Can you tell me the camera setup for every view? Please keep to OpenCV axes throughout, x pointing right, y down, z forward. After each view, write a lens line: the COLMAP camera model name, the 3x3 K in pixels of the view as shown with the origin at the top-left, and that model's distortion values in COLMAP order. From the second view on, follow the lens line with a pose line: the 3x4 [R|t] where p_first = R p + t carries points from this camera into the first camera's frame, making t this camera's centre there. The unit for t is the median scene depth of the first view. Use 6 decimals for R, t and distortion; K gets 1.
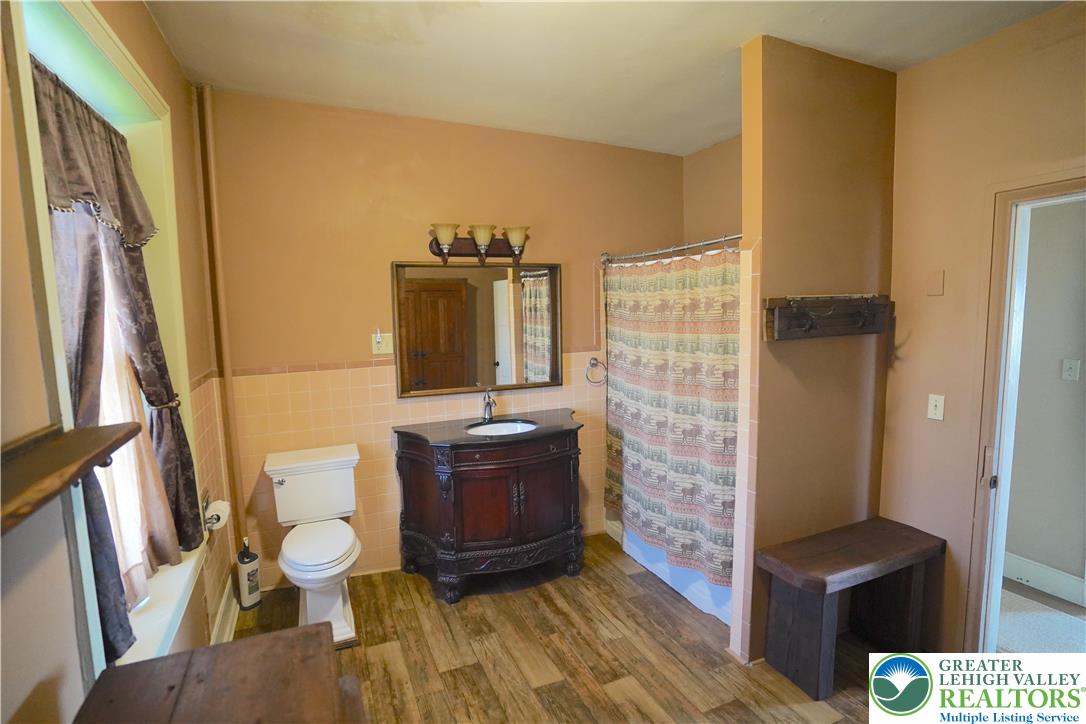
lens RADIAL K [[533.3, 0, 542.0], [0, 533.3, 357.6], [0, 0, 1]] dist [-0.082917, 0.034013]
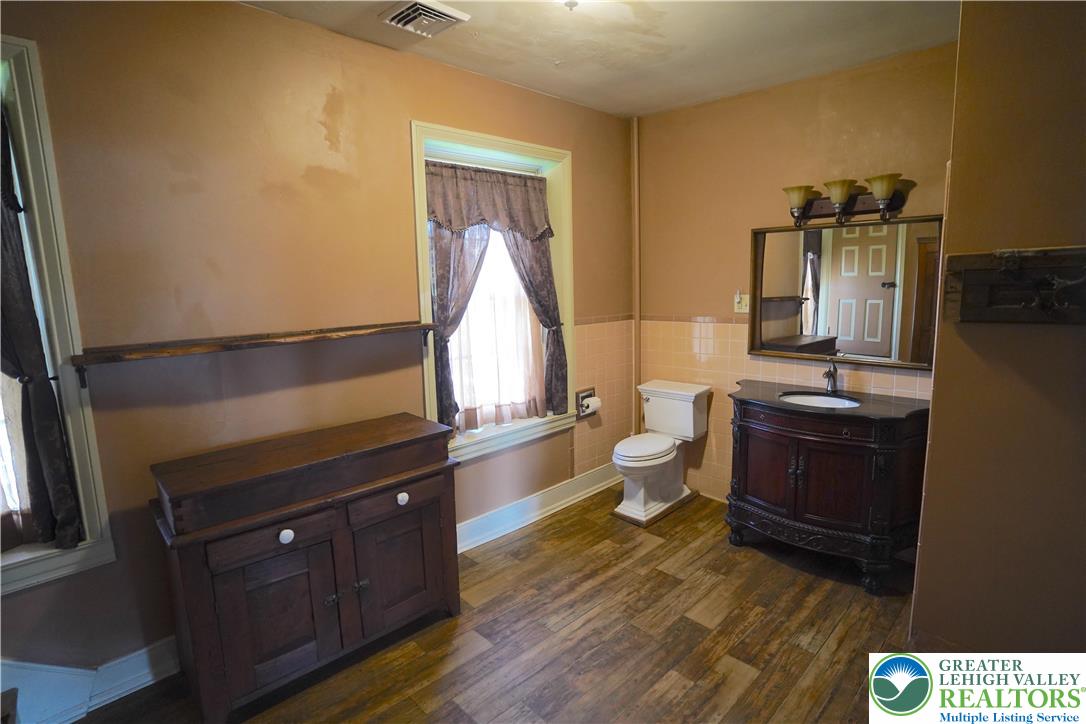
lens RADIAL K [[533.3, 0, 542.0], [0, 533.3, 357.6], [0, 0, 1]] dist [-0.082917, 0.034013]
pose [[0.337851, 0.141354, -0.930524, 0.695077], [-0.070735, 0.989675, 0.124658, -0.025812], [0.938538, 0.023705, 0.344362, 0.255290]]
